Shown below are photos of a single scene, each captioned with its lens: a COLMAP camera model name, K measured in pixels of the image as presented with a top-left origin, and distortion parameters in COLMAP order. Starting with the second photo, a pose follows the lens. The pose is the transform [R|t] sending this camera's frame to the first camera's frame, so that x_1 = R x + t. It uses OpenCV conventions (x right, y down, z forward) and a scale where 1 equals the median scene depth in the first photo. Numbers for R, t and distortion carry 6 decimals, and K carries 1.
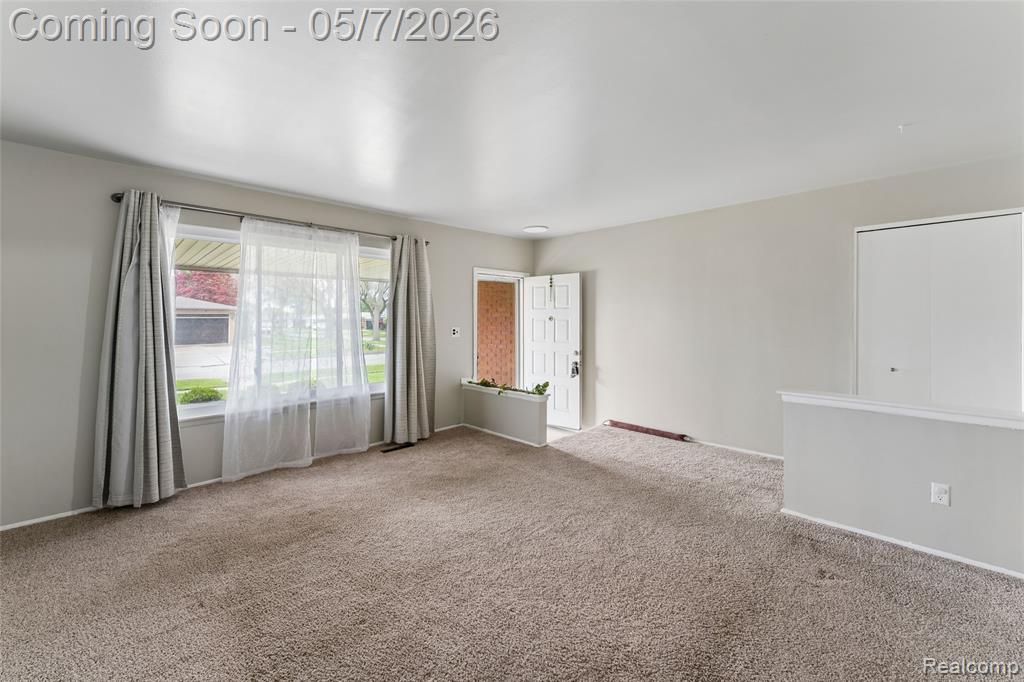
lens RADIAL K [[411.2, 0, 508.6], [0, 411.2, 326.5], [0, 0, 1]] dist [-0.001613, 0.000330]
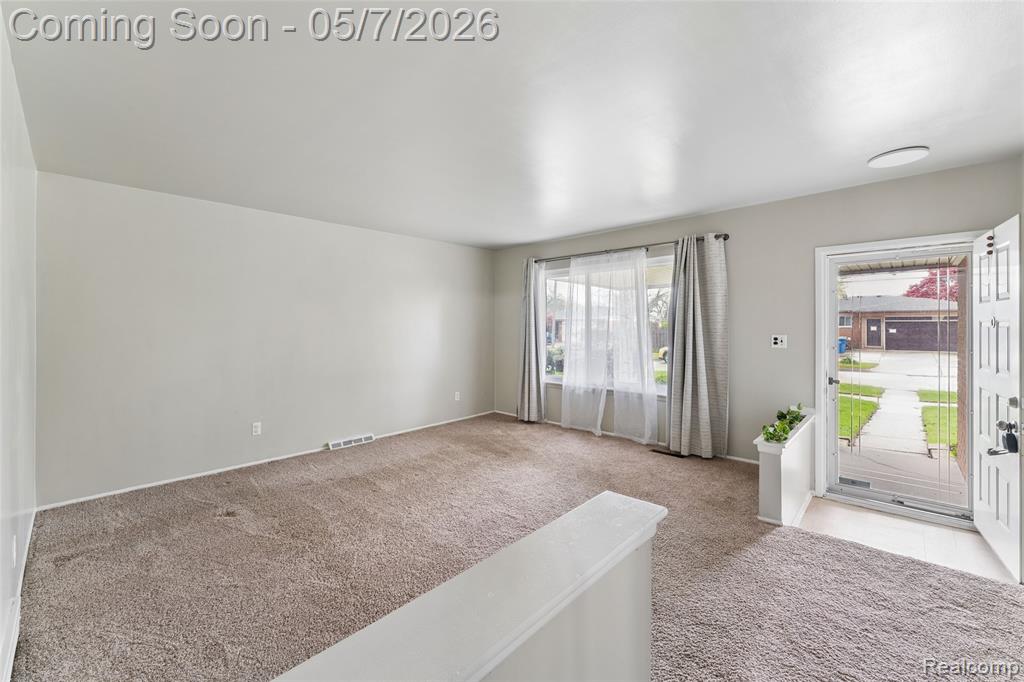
lens RADIAL K [[411.2, 0, 508.6], [0, 411.2, 326.5], [0, 0, 1]] dist [-0.001613, 0.000330]
pose [[0.050589, 0.005370, -0.998705, 0.711363], [-0.013387, 0.999899, 0.004699, -0.012297], [0.998630, 0.013132, 0.050656, 0.565327]]
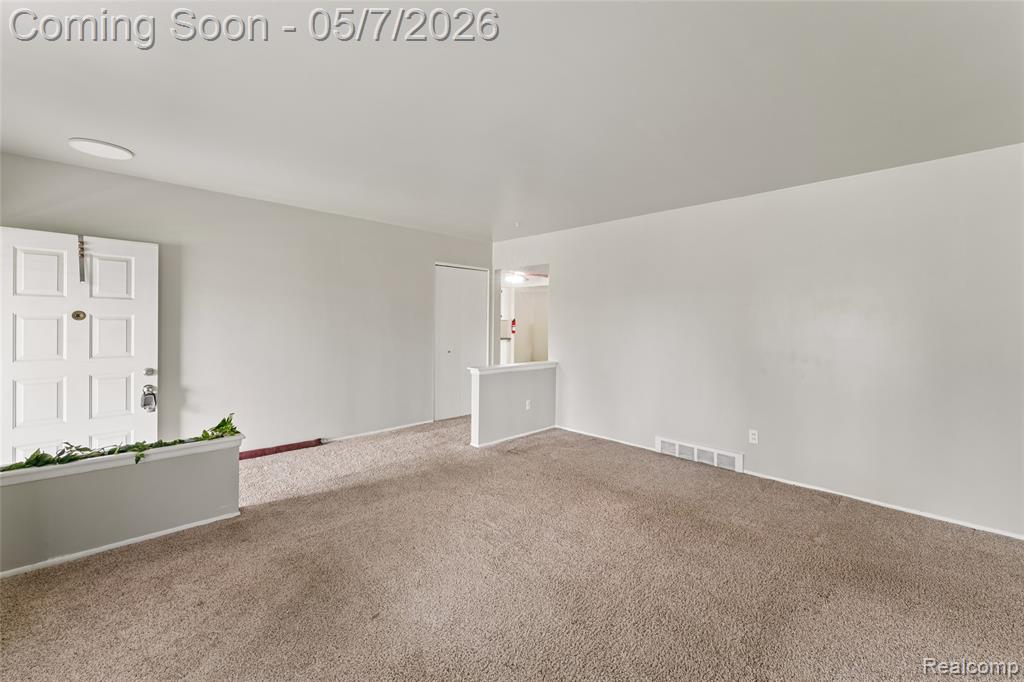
lens RADIAL K [[411.2, 0, 508.6], [0, 411.2, 326.5], [0, 0, 1]] dist [-0.001613, 0.000330]
pose [[0.020512, -0.007080, 0.999765, -0.567623], [0.005032, 0.999963, 0.006978, -0.007506], [-0.999777, 0.004887, 0.020547, 0.558551]]
